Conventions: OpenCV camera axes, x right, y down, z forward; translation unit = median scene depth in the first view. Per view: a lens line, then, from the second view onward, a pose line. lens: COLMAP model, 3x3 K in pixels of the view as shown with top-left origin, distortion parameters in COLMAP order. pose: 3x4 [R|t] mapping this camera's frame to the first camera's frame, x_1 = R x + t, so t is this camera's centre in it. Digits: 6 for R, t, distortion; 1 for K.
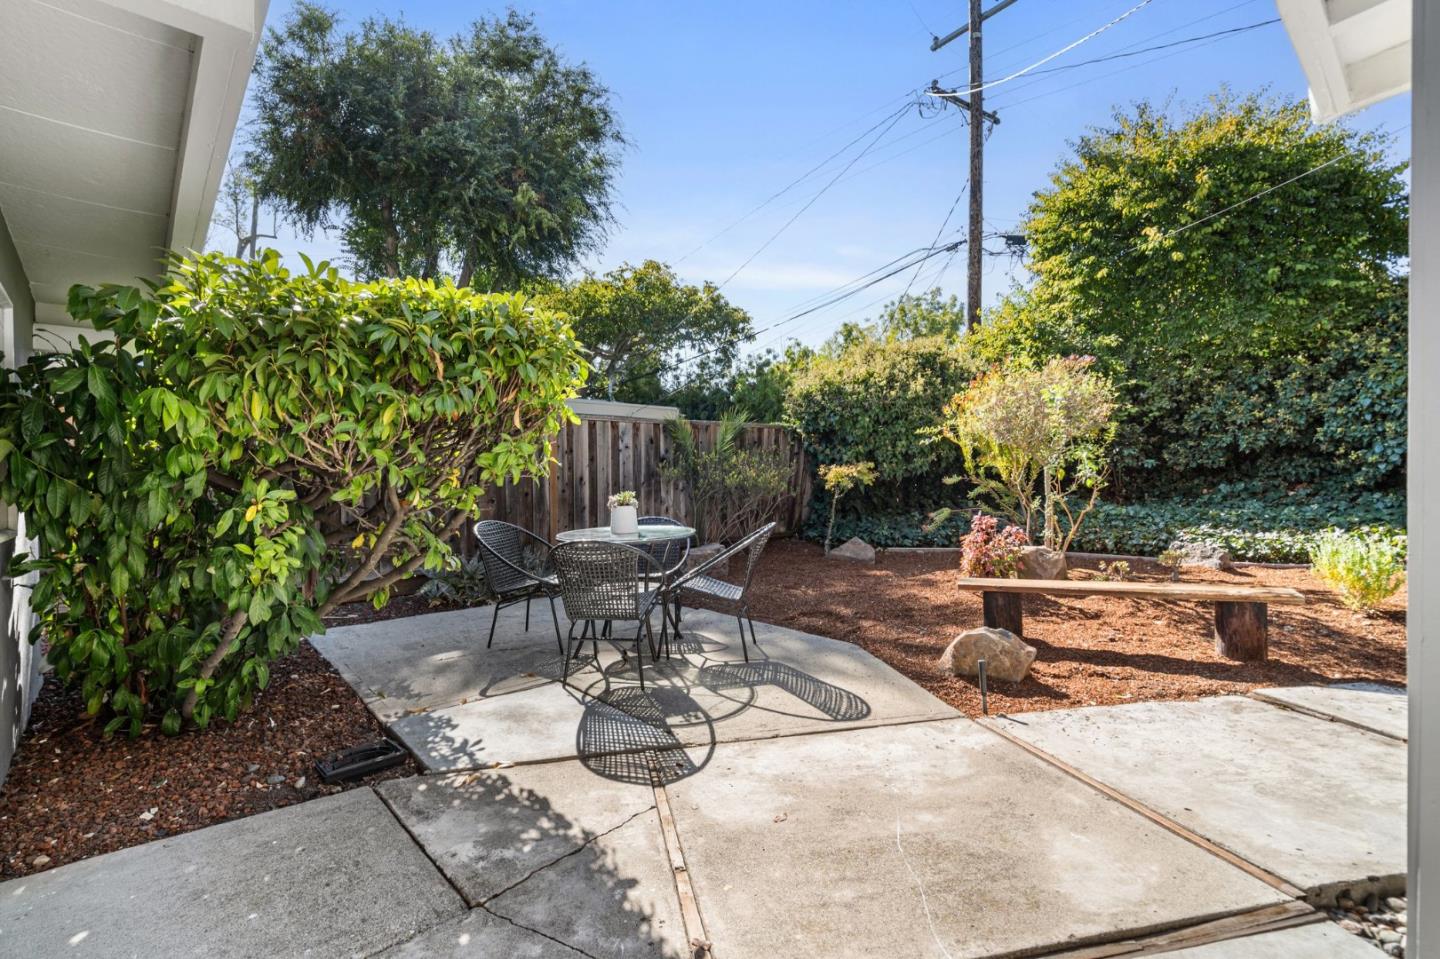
lens RADIAL K [[663.6, 0, 717.2], [0, 663.6, 475.7], [0, 0, 1]] dist [-0.004005, 0.002108]
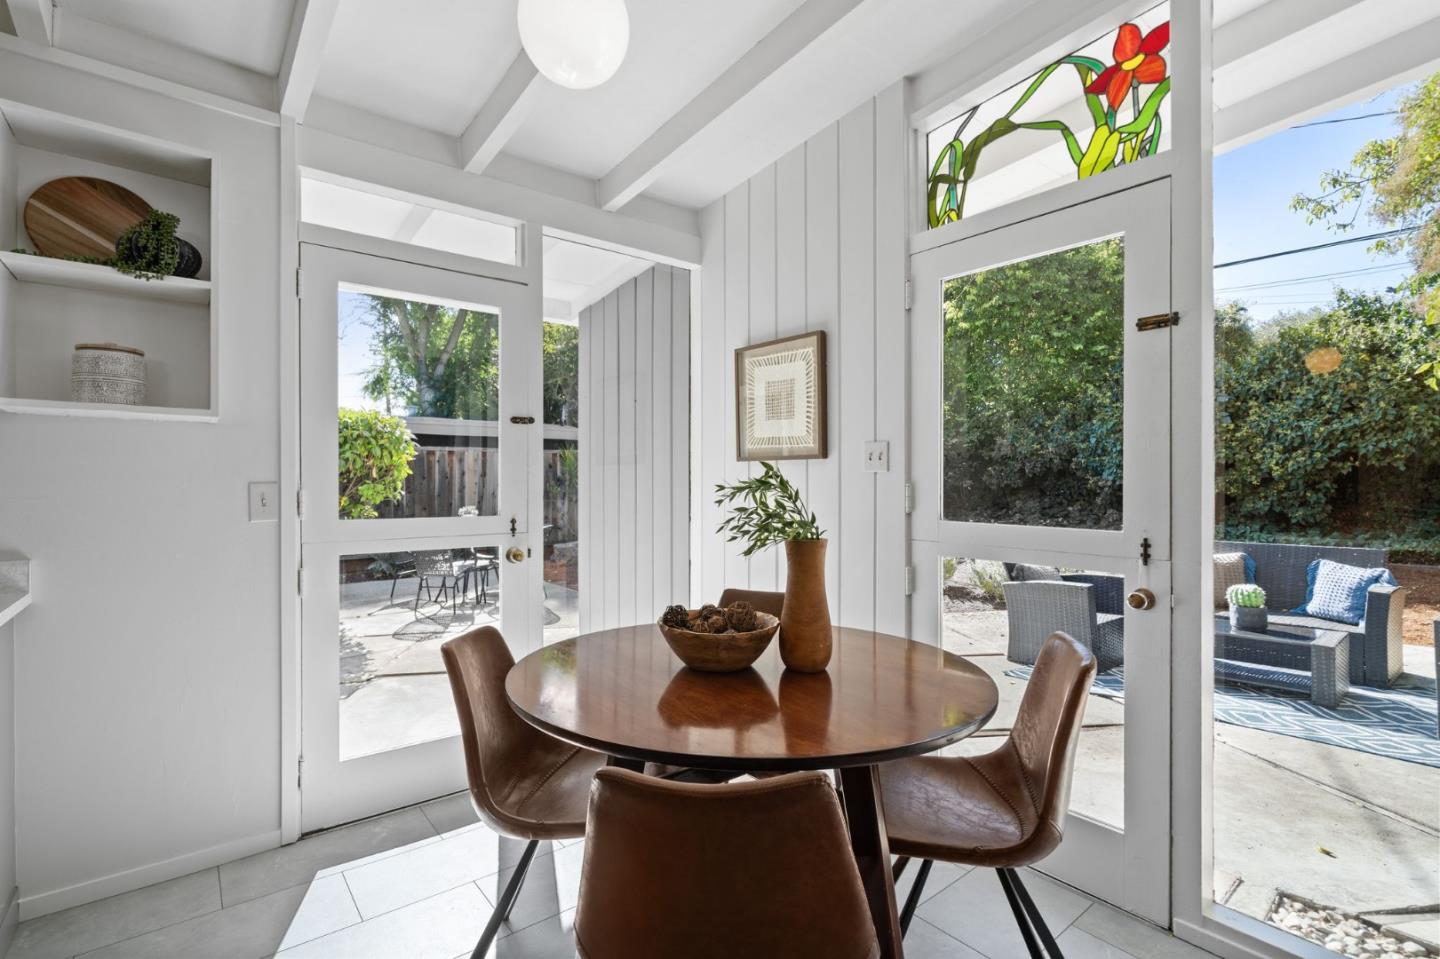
lens RADIAL K [[663.6, 0, 718.0], [0, 663.6, 476.9], [0, 0, 1]] dist [-0.004005, 0.002108]
pose [[0.999061, 0.008368, -0.042517, 0.290762], [-0.008661, 0.999940, -0.006712, -0.022799], [0.042458, 0.007074, 0.999073, -0.345258]]
